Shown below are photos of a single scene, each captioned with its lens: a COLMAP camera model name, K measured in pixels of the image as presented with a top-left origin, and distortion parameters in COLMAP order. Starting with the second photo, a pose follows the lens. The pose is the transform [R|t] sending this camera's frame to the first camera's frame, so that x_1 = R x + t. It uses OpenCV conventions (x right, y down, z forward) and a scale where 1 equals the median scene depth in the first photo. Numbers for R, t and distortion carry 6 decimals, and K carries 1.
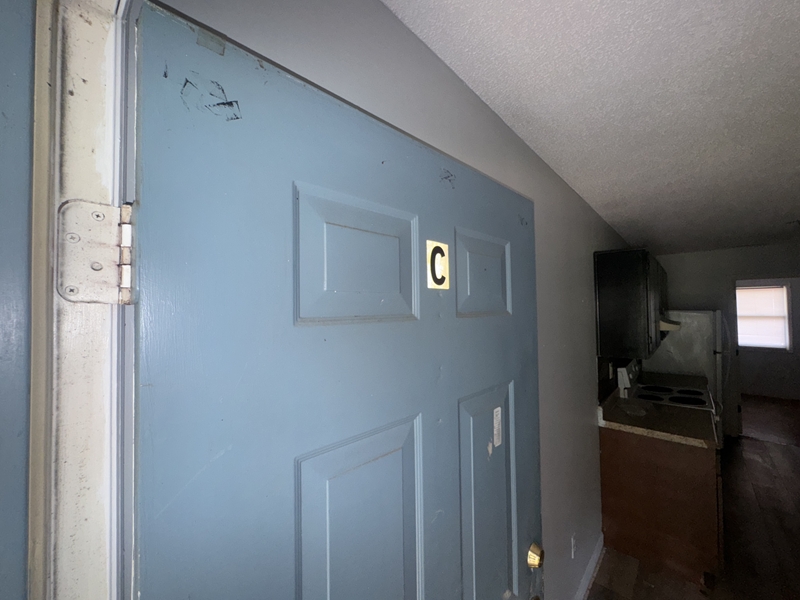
lens RADIAL K [[320.7, 0, 397.9], [0, 320.7, 303.3], [0, 0, 1]] dist [-0.003589, -0.000098]
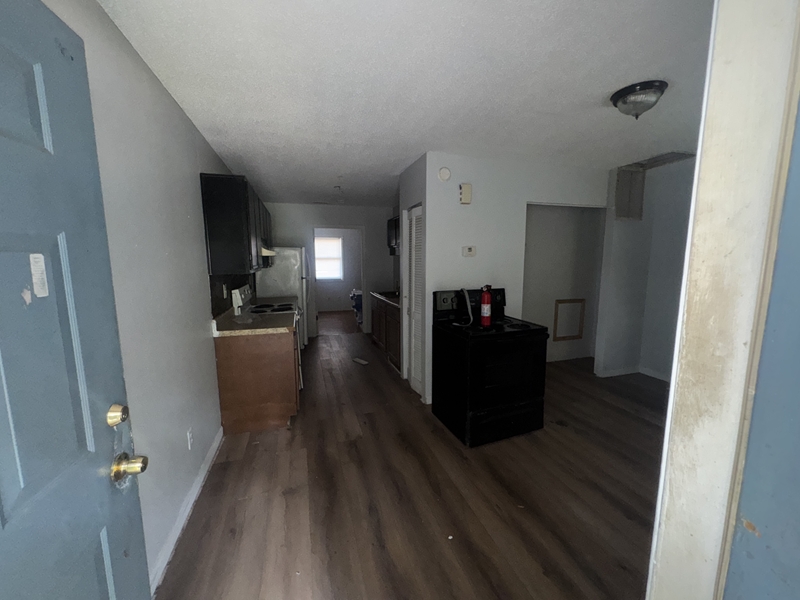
lens RADIAL K [[320.7, 0, 399.7], [0, 320.7, 300.2], [0, 0, 1]] dist [-0.003589, -0.000098]
pose [[0.506044, -0.098971, 0.856810, 0.017067], [-0.015444, 0.992196, 0.123730, 0.101253], [-0.862369, -0.075845, 0.500567, -0.088766]]
